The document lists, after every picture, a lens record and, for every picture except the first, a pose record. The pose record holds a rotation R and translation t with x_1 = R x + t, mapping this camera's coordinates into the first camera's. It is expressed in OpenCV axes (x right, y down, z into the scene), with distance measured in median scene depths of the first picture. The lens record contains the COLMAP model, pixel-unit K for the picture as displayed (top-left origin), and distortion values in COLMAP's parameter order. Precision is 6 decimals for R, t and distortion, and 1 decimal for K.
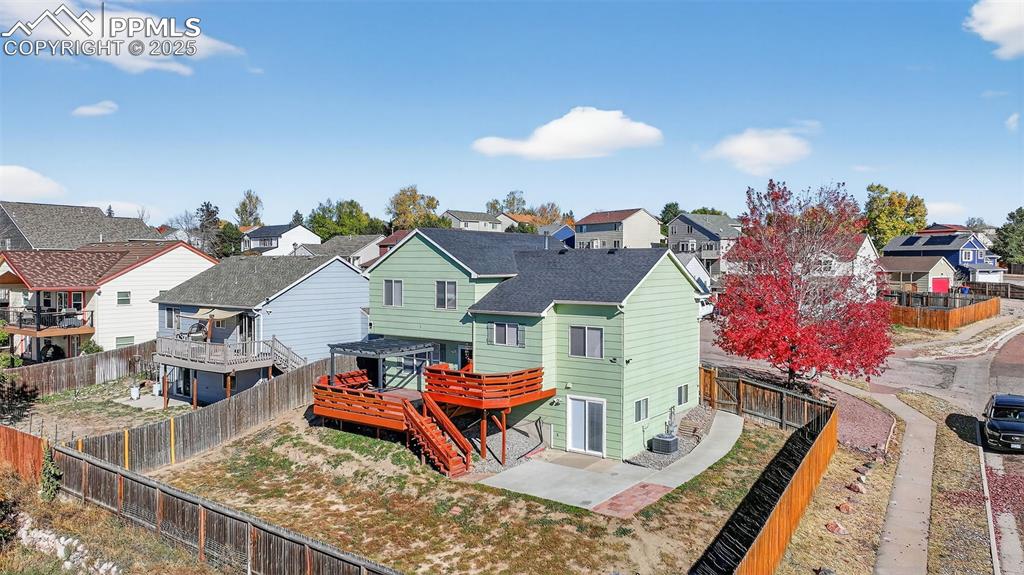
lens RADIAL K [[734.3, 0, 510.1], [0, 734.3, 285.8], [0, 0, 1]] dist [0.010270, -0.006828]
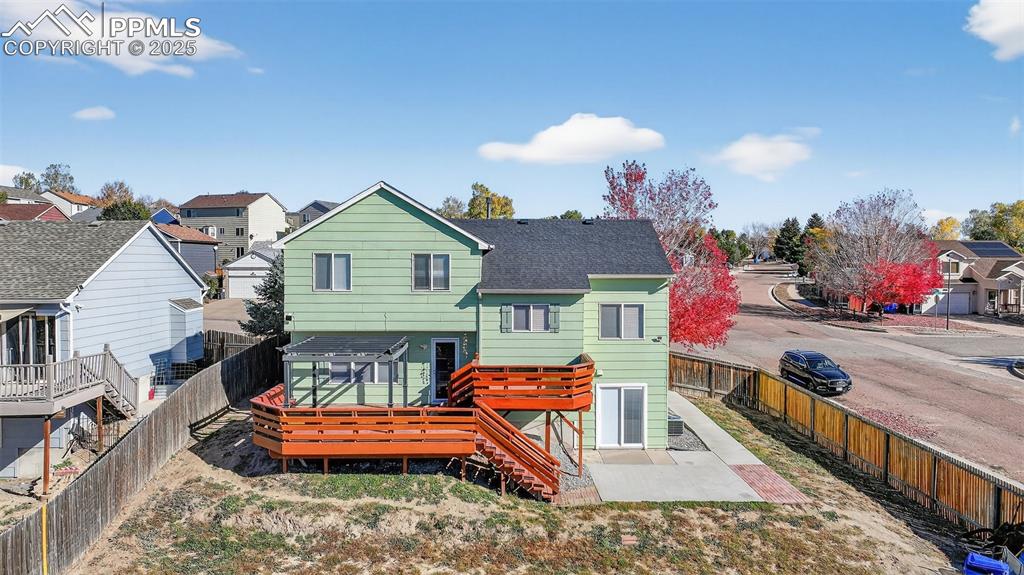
lens RADIAL K [[734.3, 0, 521.9], [0, 734.3, 281.9], [0, 0, 1]] dist [0.010270, -0.006828]
pose [[0.788196, -0.017134, 0.615186, -0.519710], [0.018256, 0.999823, 0.004457, 0.022645], [-0.615154, 0.007718, 0.788369, 0.370800]]
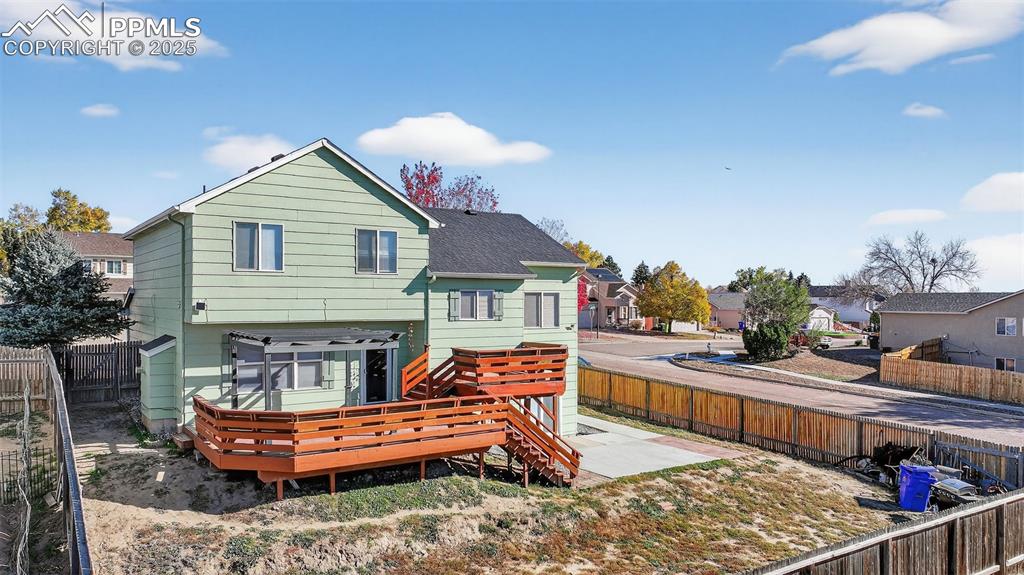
lens RADIAL K [[734.3, 0, 529.9], [0, 734.3, 303.9], [0, 0, 1]] dist [0.010270, -0.006828]
pose [[0.310834, -0.008247, 0.950428, -0.716967], [0.026923, 0.999637, -0.000131, 0.067331], [-0.950083, 0.025629, 0.310944, 0.723733]]
